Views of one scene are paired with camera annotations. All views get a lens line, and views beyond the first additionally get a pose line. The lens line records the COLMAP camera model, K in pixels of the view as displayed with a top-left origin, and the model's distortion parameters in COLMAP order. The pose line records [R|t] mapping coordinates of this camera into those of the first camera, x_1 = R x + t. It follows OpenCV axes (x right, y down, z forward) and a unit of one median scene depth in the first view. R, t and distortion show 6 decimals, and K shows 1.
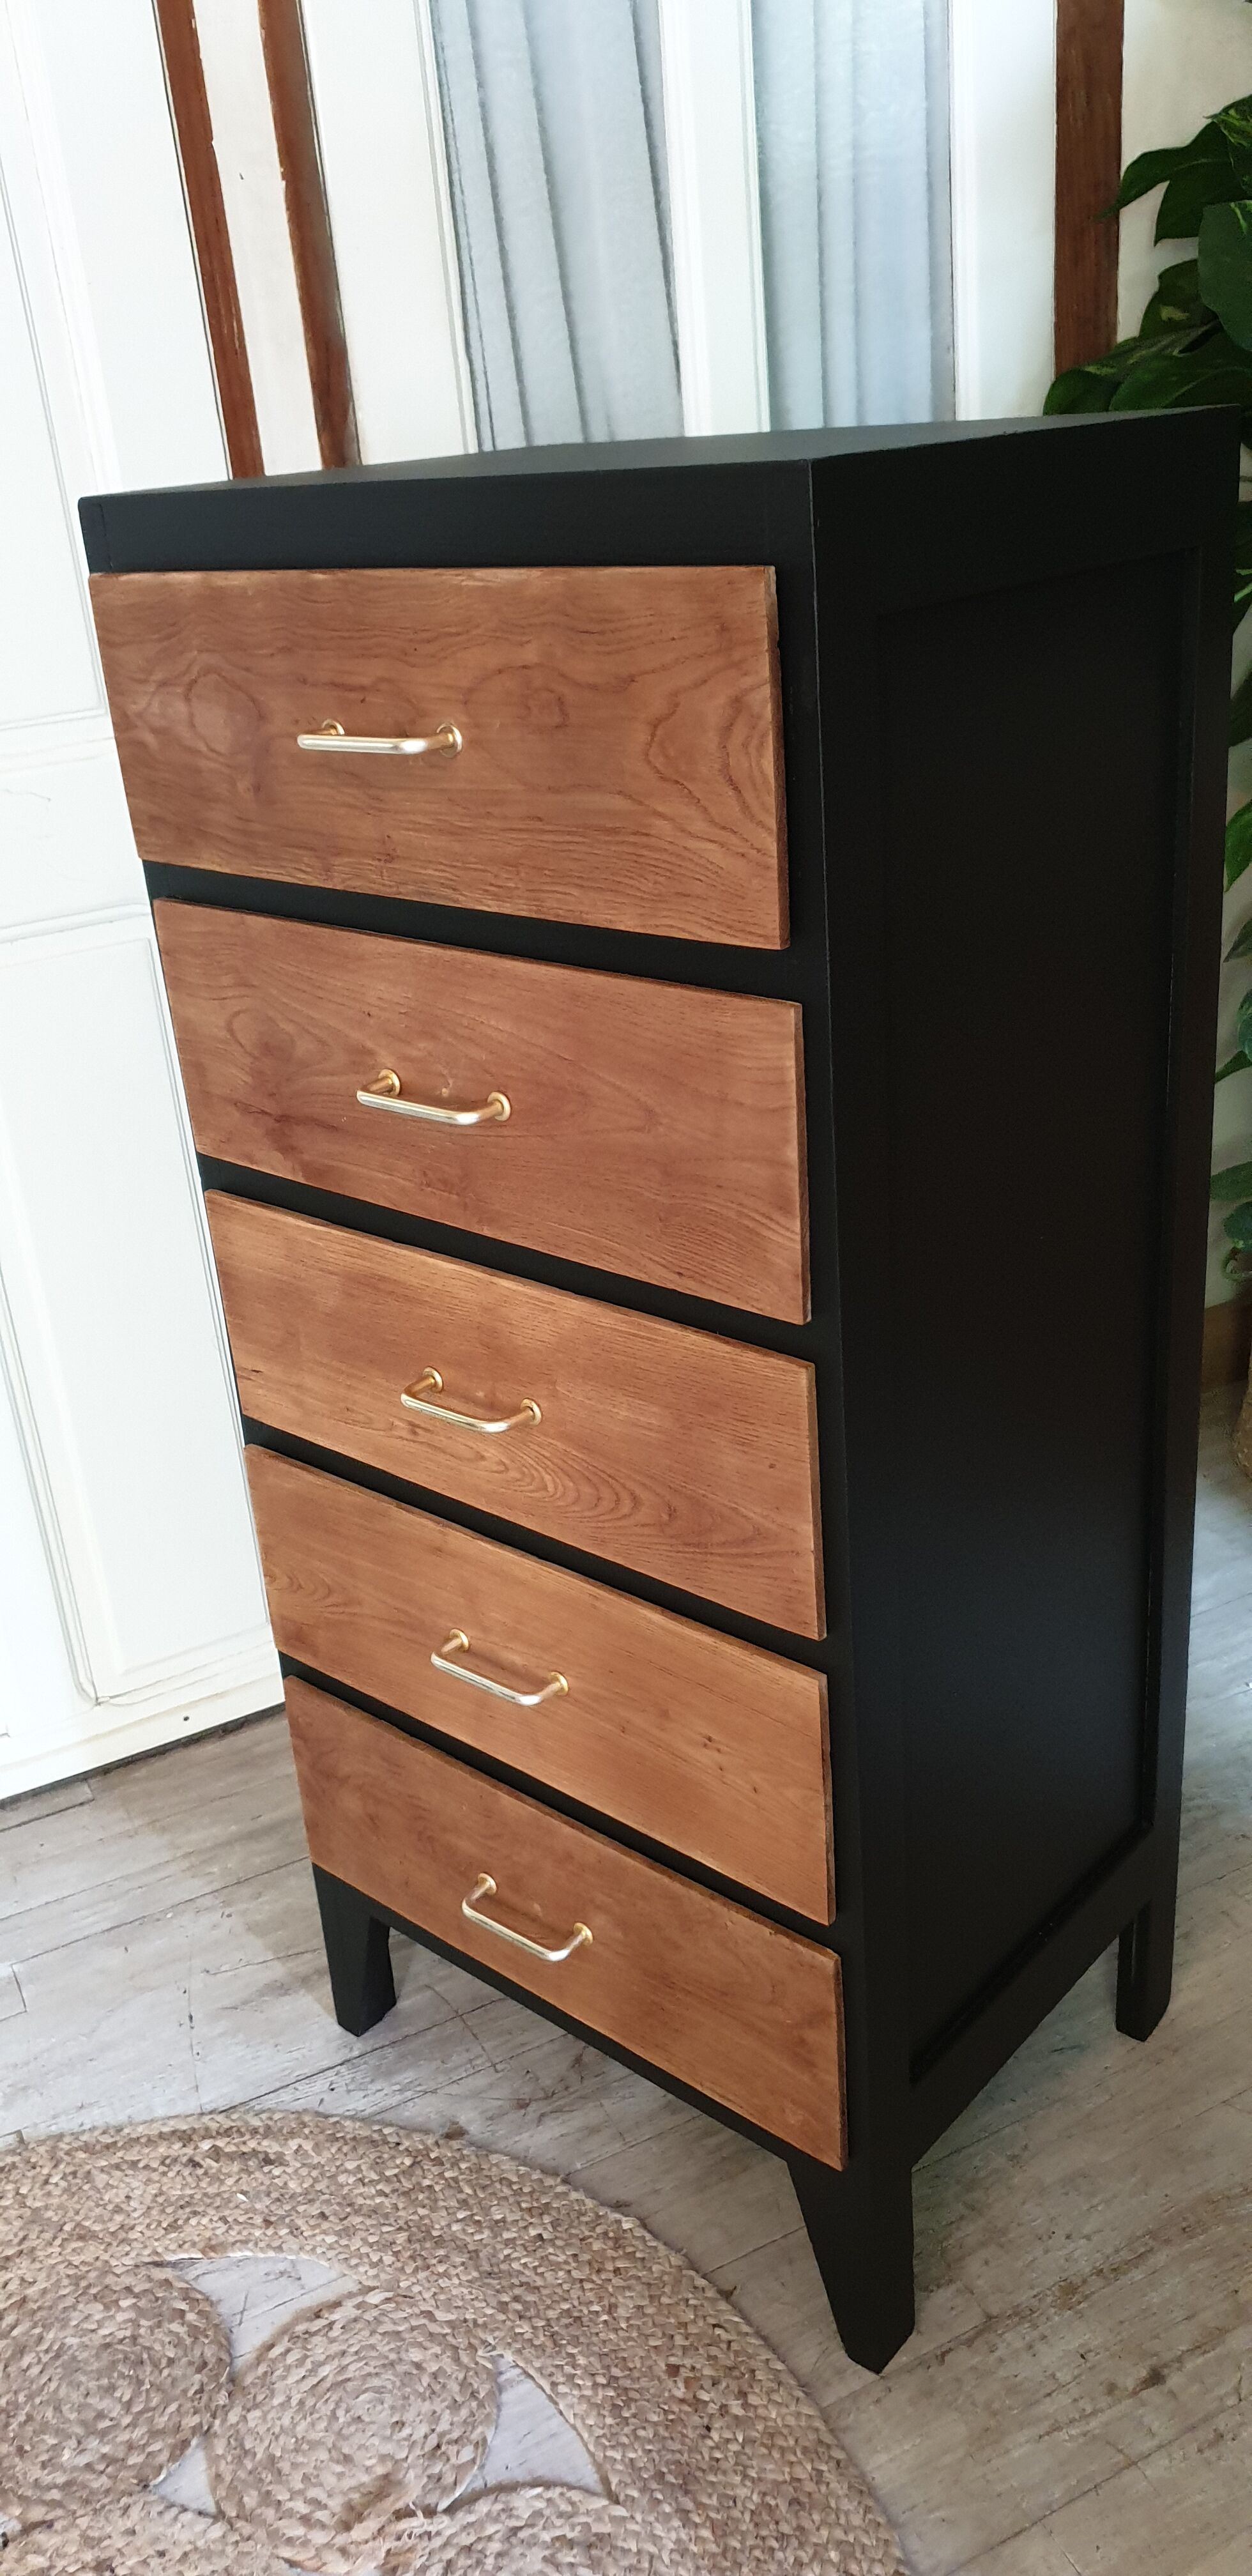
lens RADIAL K [[2050.1, 0, 602.4], [0, 2050.1, 1308.2], [0, 0, 1]] dist [-0.010602, 0.023000]
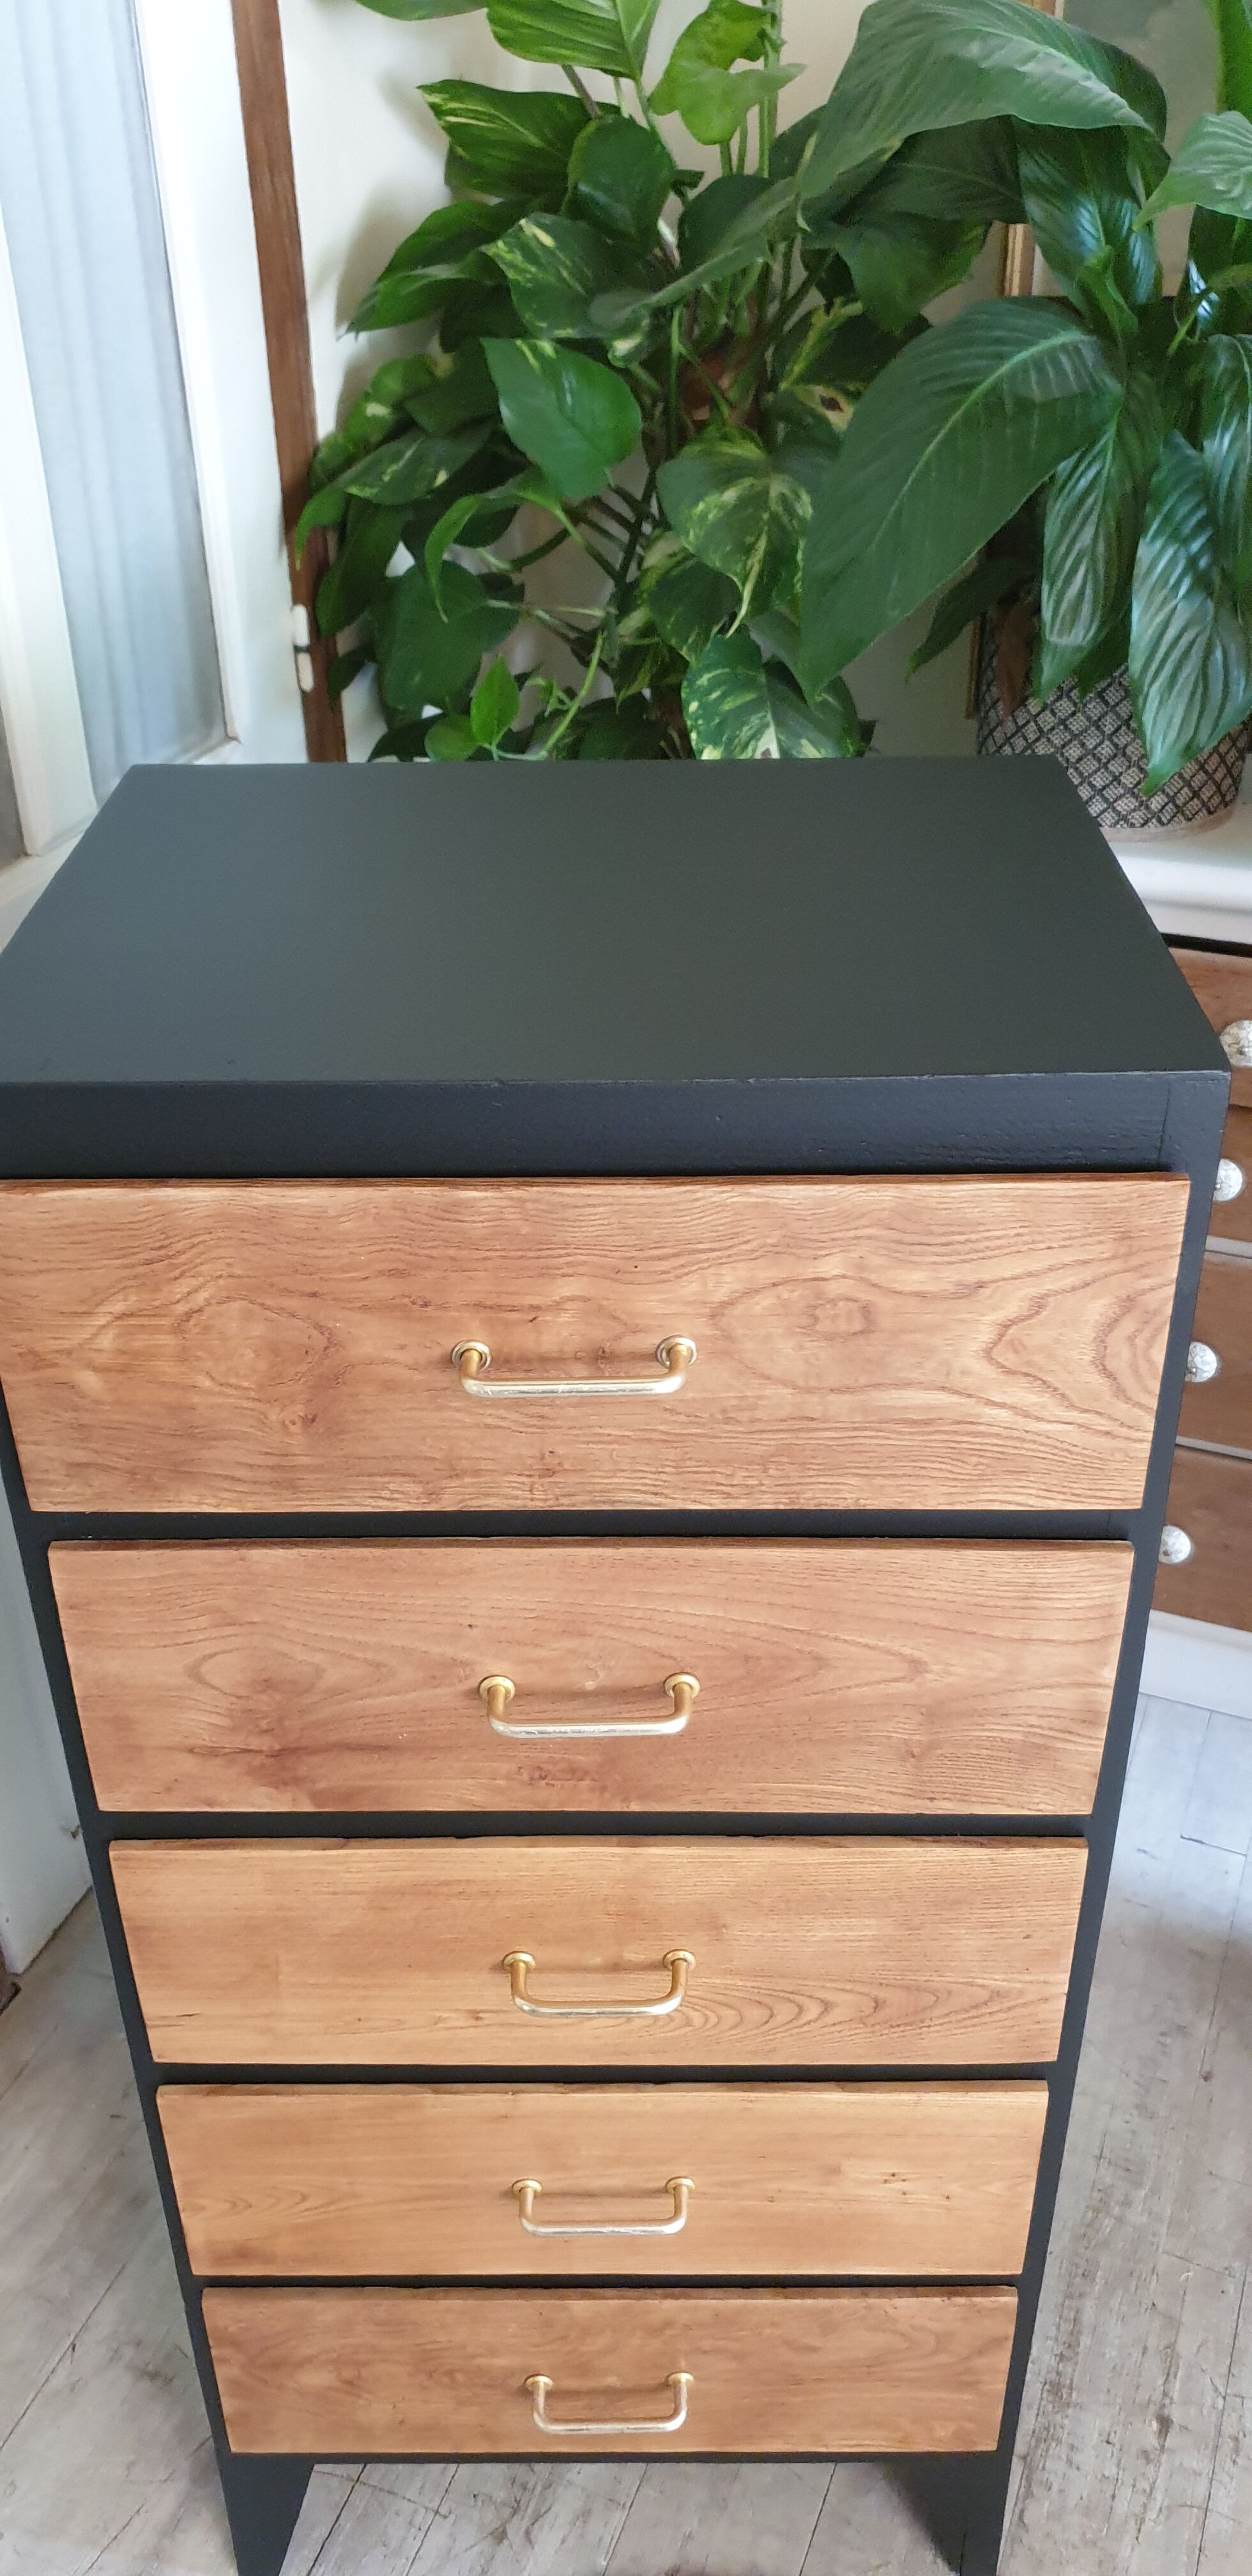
lens RADIAL K [[2050.1, 0, 620.4], [0, 2050.1, 1305.0], [0, 0, 1]] dist [-0.010602, 0.023000]
pose [[0.755627, -0.291573, 0.586526, -0.503968], [0.231178, 0.956548, 0.177689, -0.393703], [-0.612849, 0.001325, 0.790199, 0.309841]]
